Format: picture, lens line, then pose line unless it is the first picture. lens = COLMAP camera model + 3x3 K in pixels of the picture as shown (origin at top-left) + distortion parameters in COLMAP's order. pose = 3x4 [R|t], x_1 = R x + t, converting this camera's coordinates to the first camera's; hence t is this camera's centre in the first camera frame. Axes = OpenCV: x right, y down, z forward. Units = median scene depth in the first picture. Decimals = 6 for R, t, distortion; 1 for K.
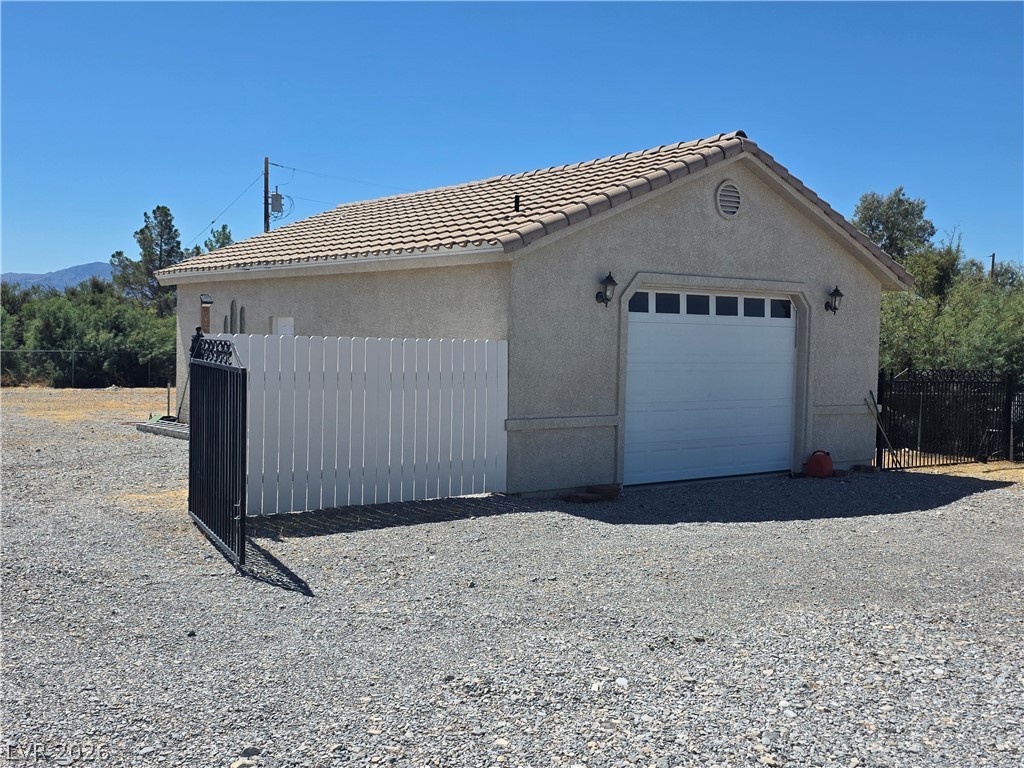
lens RADIAL K [[995.0, 0, 514.9], [0, 995.0, 386.8], [0, 0, 1]] dist [0.045509, 0.000000]
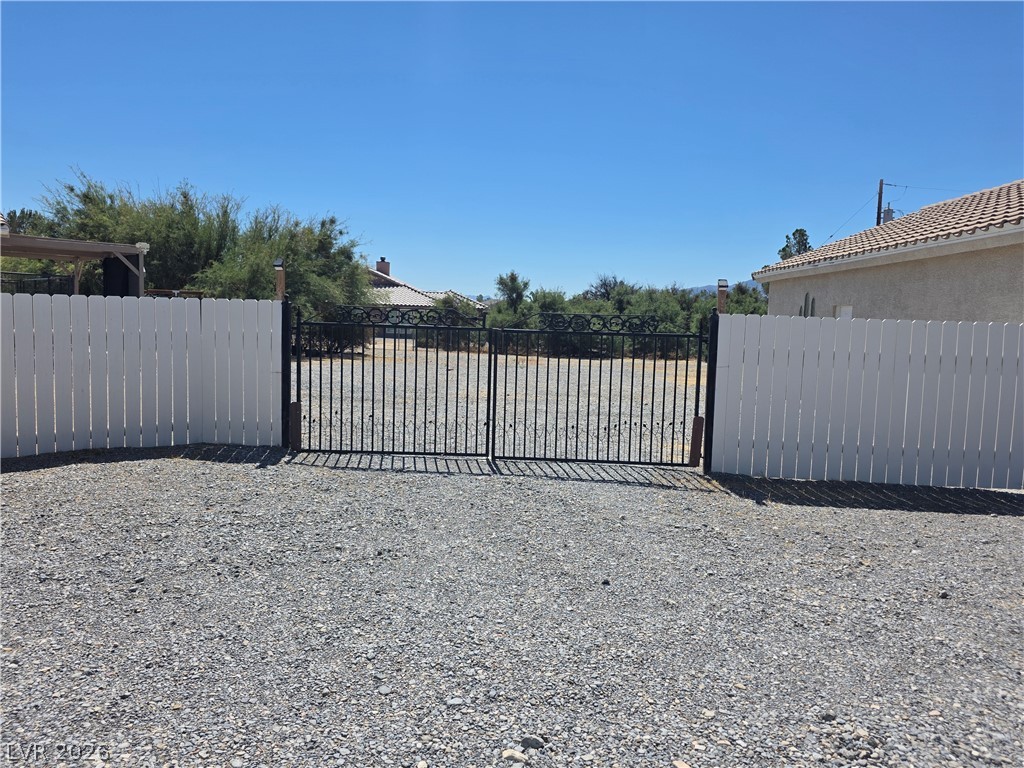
lens RADIAL K [[737.0, 0, 534.9], [0, 737.0, 377.7], [0, 0, 1]] dist [0.054173, -0.047713]
pose [[0.770418, 0.057327, -0.634956, 0.094859], [-0.048253, 0.998336, 0.031588, 0.005618], [0.635710, 0.006302, 0.771902, 0.294545]]
